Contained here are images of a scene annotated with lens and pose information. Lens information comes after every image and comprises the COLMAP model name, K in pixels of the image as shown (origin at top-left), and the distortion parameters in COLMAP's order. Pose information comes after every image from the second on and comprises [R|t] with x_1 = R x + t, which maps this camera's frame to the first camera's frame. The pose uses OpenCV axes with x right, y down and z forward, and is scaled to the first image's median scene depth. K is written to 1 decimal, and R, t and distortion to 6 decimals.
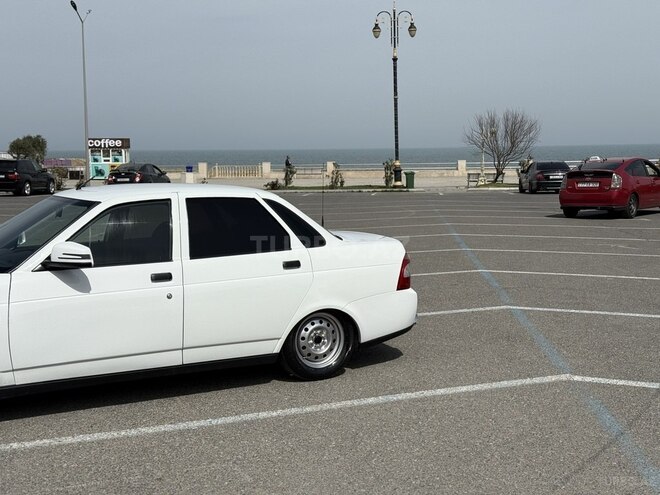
lens RADIAL K [[917.8, 0, 329.2], [0, 917.8, 250.9], [0, 0, 1]] dist [0.117792, 0.000000]
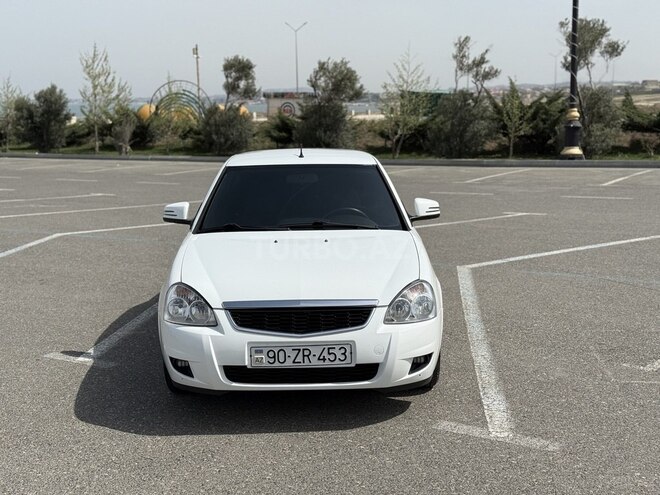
lens RADIAL K [[917.8, 0, 328.9], [0, 917.8, 246.4], [0, 0, 1]] dist [0.117792, 0.000000]
pose [[0.477253, -0.128127, 0.869375, -0.163263], [0.100251, 0.990793, 0.090987, -0.008043], [-0.873029, 0.043732, 0.485704, 0.066107]]
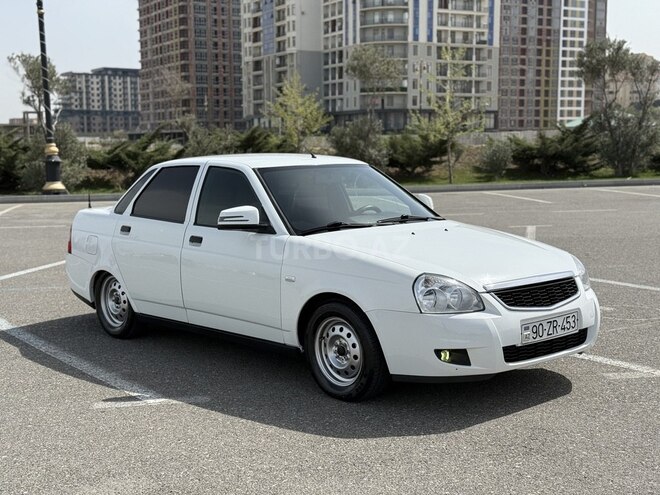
lens RADIAL K [[917.8, 0, 329.7], [0, 917.8, 247.1], [0, 0, 1]] dist [0.117792, 0.000000]
pose [[-0.221863, -0.094990, 0.970440, -0.176410], [0.113472, 0.985966, 0.122452, -0.012679], [-0.968453, 0.137286, -0.207971, 0.168458]]
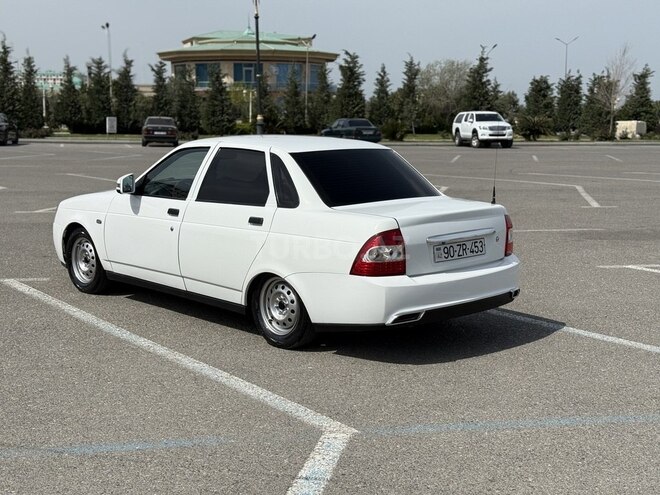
lens RADIAL K [[917.8, 0, 331.8], [0, 917.8, 249.1], [0, 0, 1]] dist [0.117792, 0.000000]
pose [[0.247823, 0.154511, -0.956405, 0.128913], [-0.107886, 0.985461, 0.131250, -0.013014], [0.962780, 0.070656, 0.260889, 0.114358]]
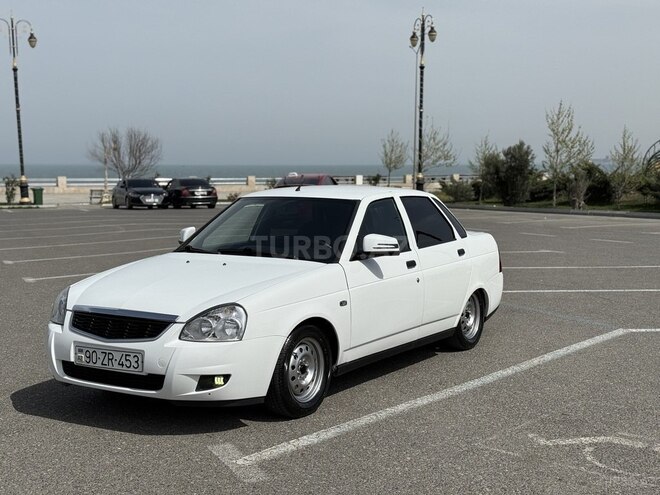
lens RADIAL K [[917.8, 0, 331.9], [0, 917.8, 246.9], [0, 0, 1]] dist [0.117792, 0.000000]
pose [[0.879588, -0.032162, 0.474648, -0.104884], [0.043815, 0.998948, -0.013508, 0.002348], [-0.473714, 0.032678, 0.880072, 0.003914]]
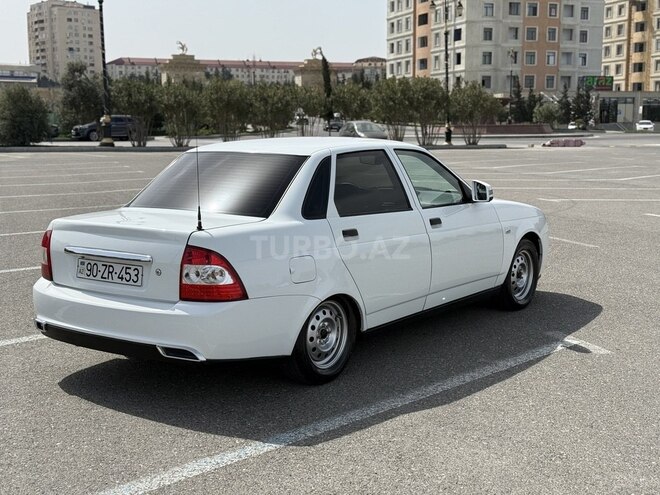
lens RADIAL K [[917.8, 0, 332.4], [0, 917.8, 245.0], [0, 0, 1]] dist [0.117792, 0.000000]
pose [[-0.917169, 0.065542, -0.393072, 0.026014], [-0.028630, 0.972995, 0.229043, -0.026558], [0.397469, 0.221324, -0.890524, 0.273997]]
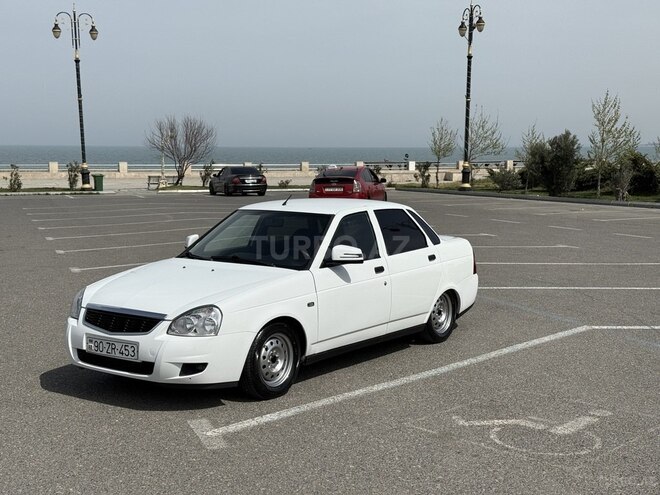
lens RADIAL K [[917.8, 0, 332.1], [0, 917.8, 250.0], [0, 0, 1]] dist [0.117792, 0.000000]
pose [[0.909178, -0.032909, 0.415106, -0.102743], [0.033285, 0.999426, 0.006333, -0.001386], [-0.415076, 0.008059, 0.909751, -0.024458]]
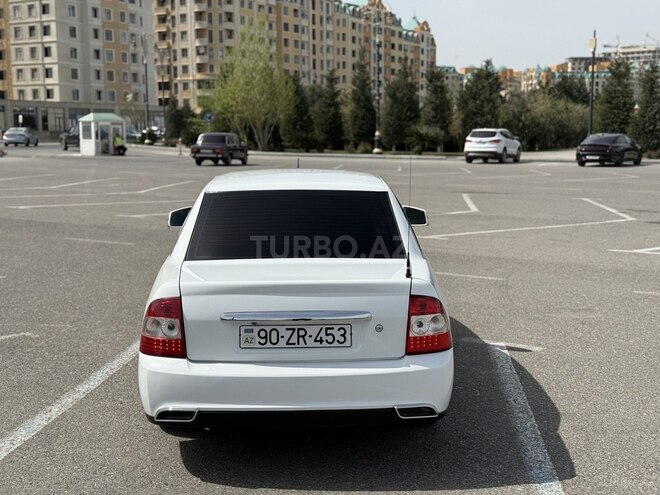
lens RADIAL K [[917.8, 0, 330.6], [0, 917.8, 243.4], [0, 0, 1]] dist [0.117792, 0.000000]
pose [[-0.468915, 0.120667, -0.874962, 0.087609], [-0.084533, 0.979945, 0.180448, -0.024385], [0.879189, 0.158578, -0.449310, 0.210764]]
